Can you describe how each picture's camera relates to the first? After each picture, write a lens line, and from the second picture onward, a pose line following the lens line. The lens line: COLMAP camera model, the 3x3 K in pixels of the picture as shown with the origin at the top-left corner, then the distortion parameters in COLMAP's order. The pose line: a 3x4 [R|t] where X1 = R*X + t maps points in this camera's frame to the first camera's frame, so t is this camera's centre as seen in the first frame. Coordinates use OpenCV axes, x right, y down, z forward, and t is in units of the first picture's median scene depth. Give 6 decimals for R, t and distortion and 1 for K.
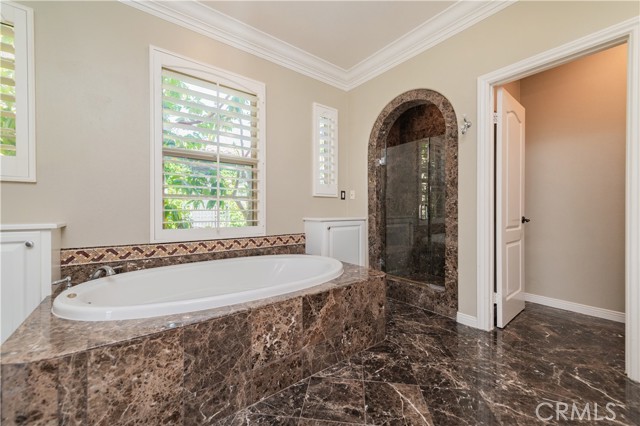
lens RADIAL K [[250.4, 0, 320.0], [0, 250.4, 213.0], [0, 0, 1]] dist [0.002012, -0.000230]
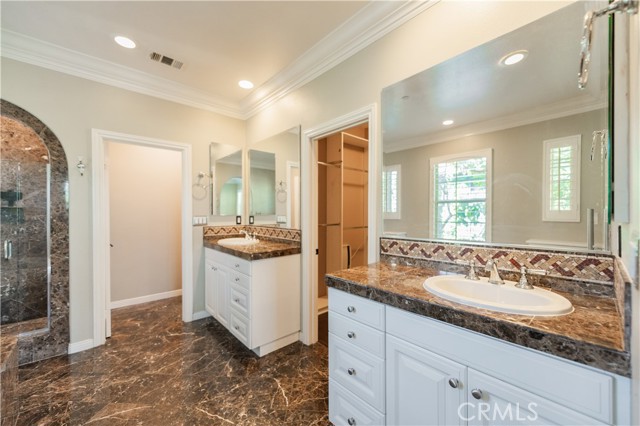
lens RADIAL K [[246.3, 0, 323.3], [0, 246.3, 215.5], [0, 0, 1]] dist [0.003167, -0.000184]
pose [[-0.090058, -0.004413, 0.995927, -0.554066], [0.006042, 0.999969, 0.004977, -0.131931], [-0.995918, 0.006465, -0.090029, 0.052737]]
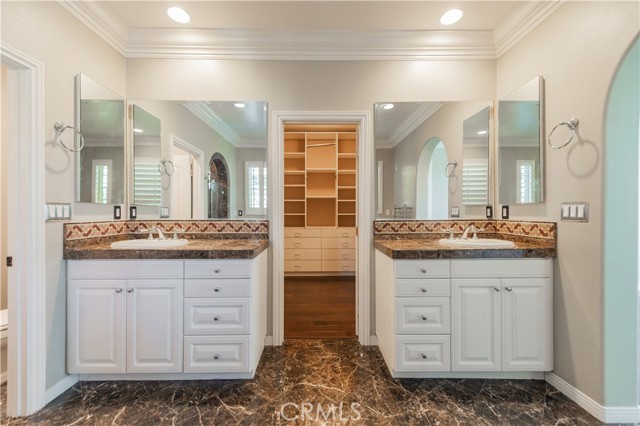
lens RADIAL K [[238.7, 0, 333.1], [0, 238.7, 212.6], [0, 0, 1]] dist [0.000956, -0.000059]
pose [[-0.799892, 0.001662, 0.600141, -0.200023], [0.008450, 0.999928, 0.008492, -0.096767], [-0.600084, 0.011864, -0.799849, 0.702068]]
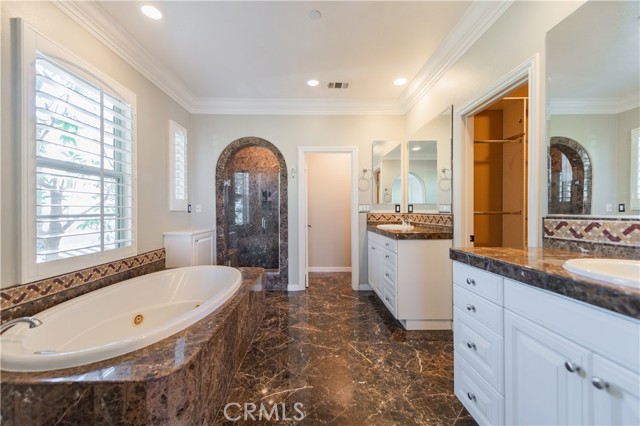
lens RADIAL K [[250.4, 0, 320.0], [0, 250.4, 213.0], [0, 0, 1]] dist [0.002012, -0.000230]
pose [[0.582161, -0.002828, 0.813068, -0.655151], [0.008135, 0.999964, -0.002347, -0.066805], [-0.813033, 0.007981, 0.582163, -0.119774]]
